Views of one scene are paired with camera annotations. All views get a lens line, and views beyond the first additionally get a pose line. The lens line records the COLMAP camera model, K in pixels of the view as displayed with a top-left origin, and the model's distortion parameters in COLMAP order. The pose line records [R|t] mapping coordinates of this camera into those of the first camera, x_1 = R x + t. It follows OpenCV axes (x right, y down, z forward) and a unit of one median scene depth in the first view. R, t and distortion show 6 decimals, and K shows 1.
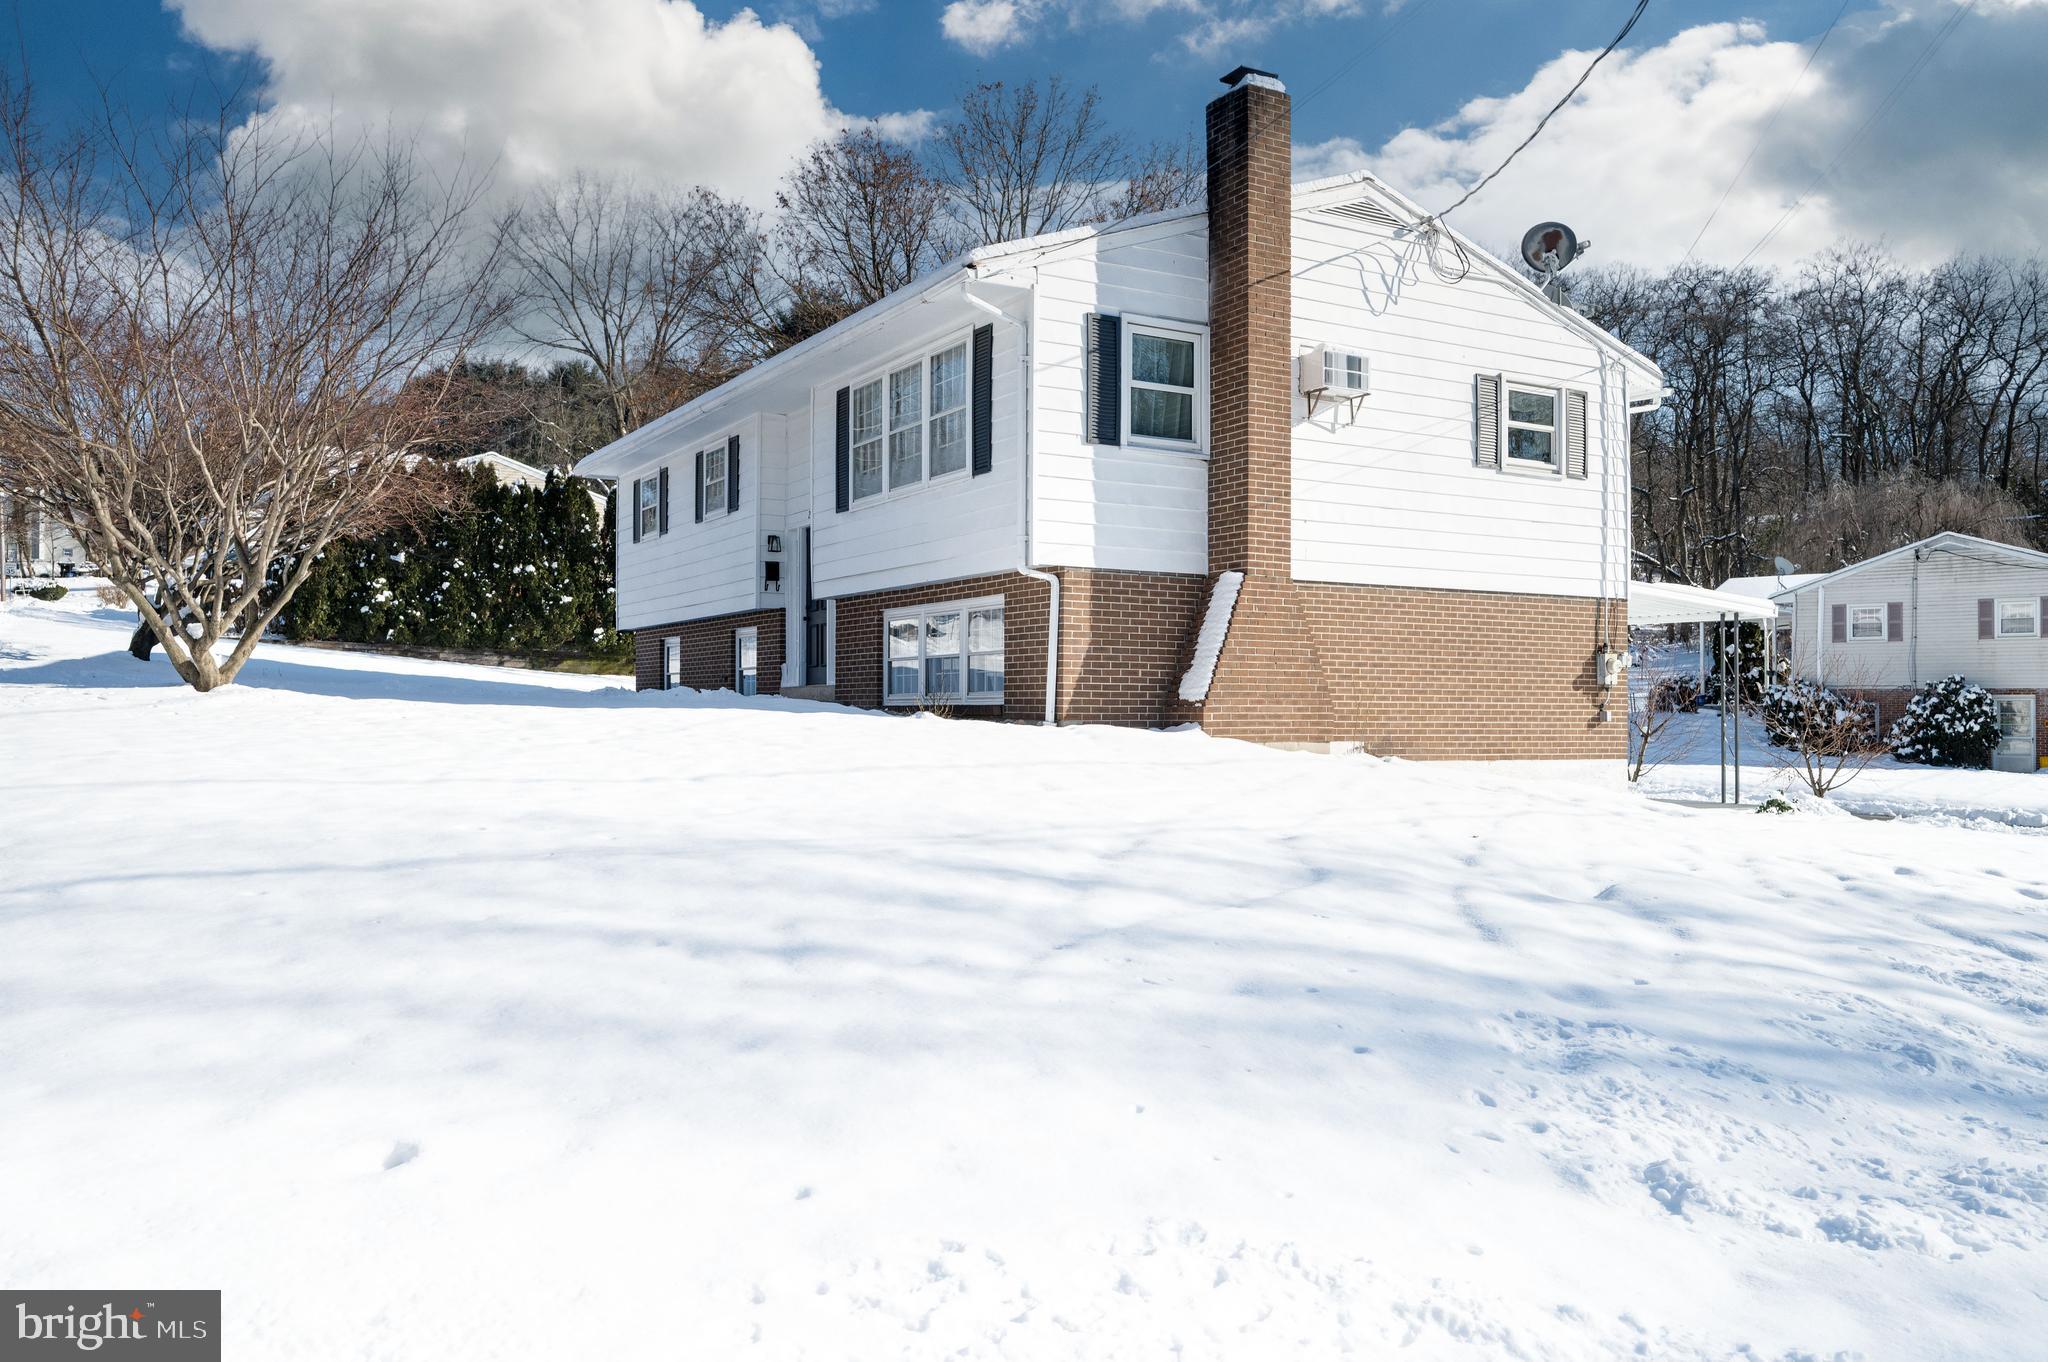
lens RADIAL K [[1596.2, 0, 1024.0], [0, 1596.2, 681.0], [0, 0, 1]] dist [-0.002735, -0.001954]
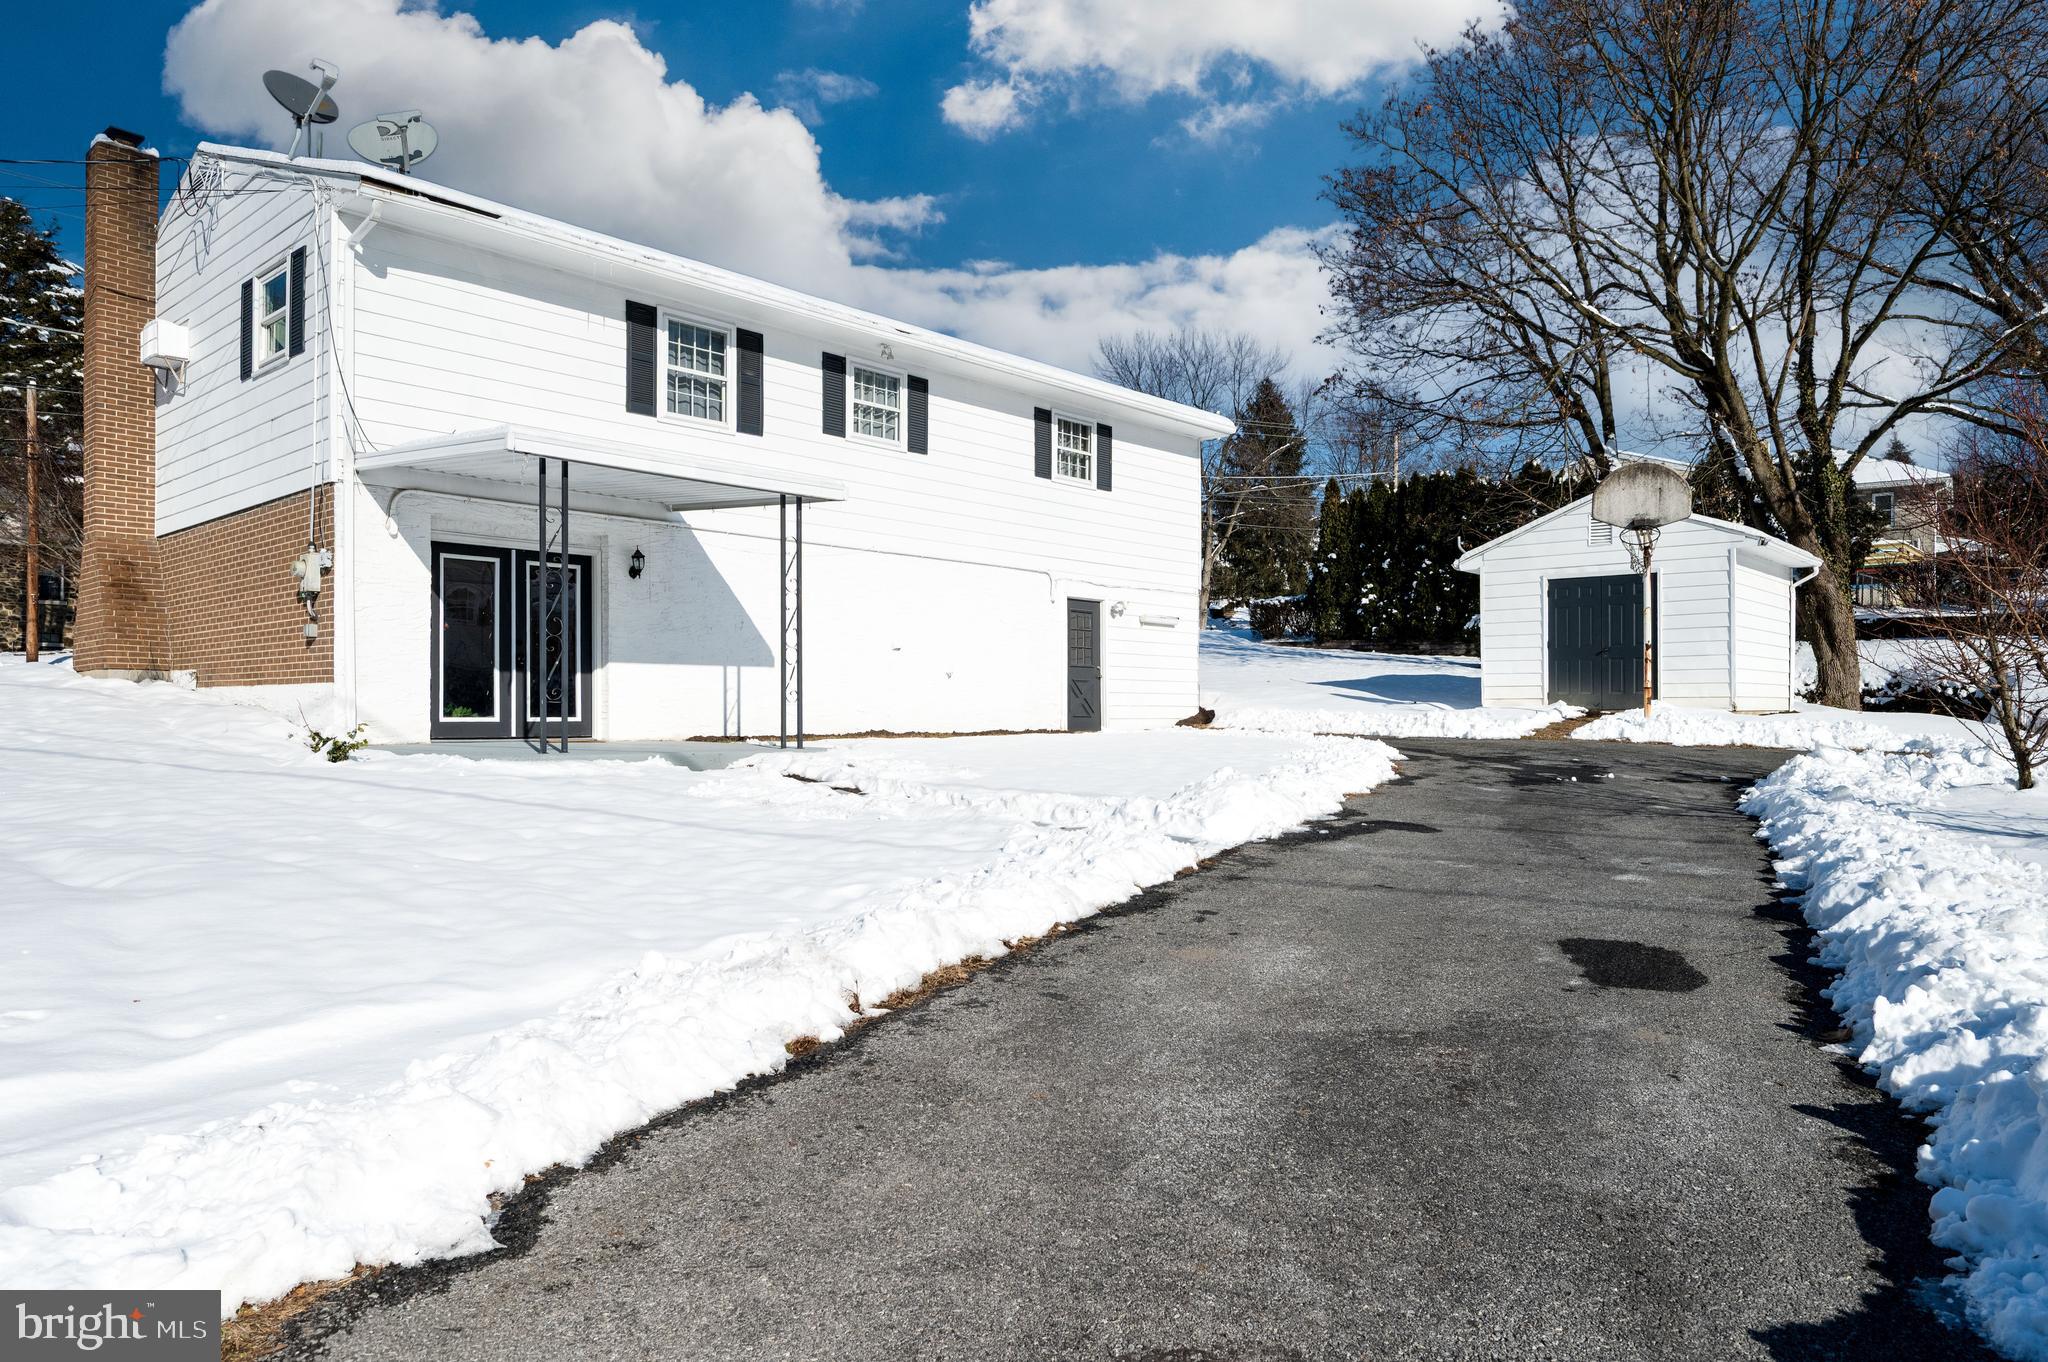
lens RADIAL K [[1359.4, 0, 1022.3], [0, 1359.4, 714.6], [0, 0, 1]] dist [-0.000471, -0.000500]
pose [[0.303499, -0.010602, -0.952773, 1.287906], [0.019506, 0.999798, -0.004912, 0.085518], [0.952632, -0.017094, 0.303645, 1.274249]]
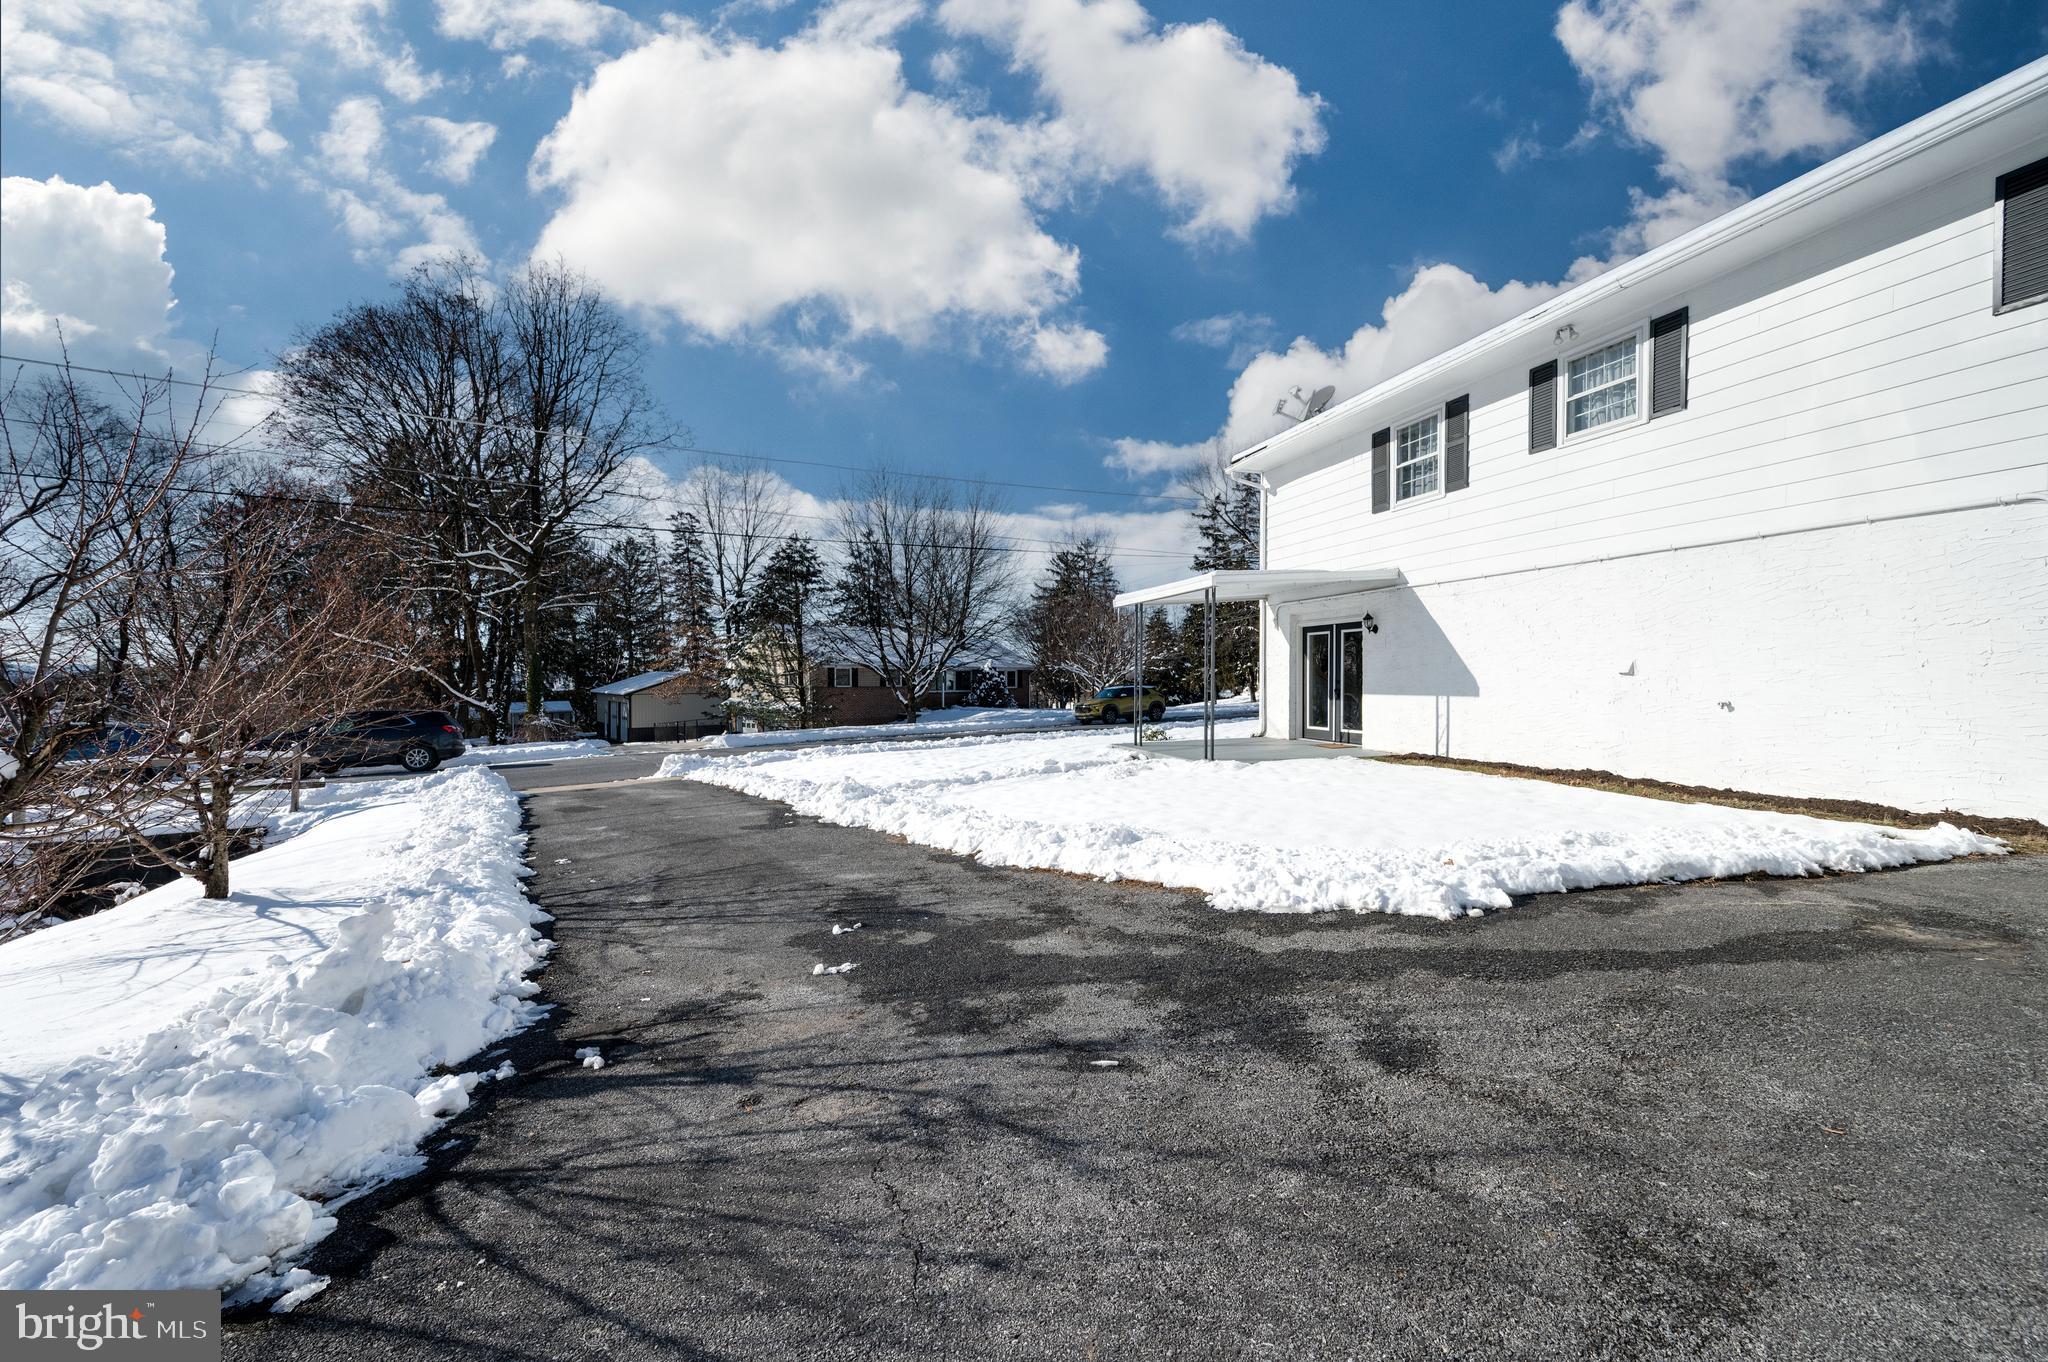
lens RADIAL K [[796.0, 0, 1036.9], [0, 796.0, 684.6], [0, 0, 1]] dist [-0.000137, -0.000013]
pose [[-0.976144, -0.007240, 0.217003, 0.481769], [-0.009048, 0.999932, -0.007339, 0.040065], [-0.216935, -0.009128, -0.976143, 2.097555]]
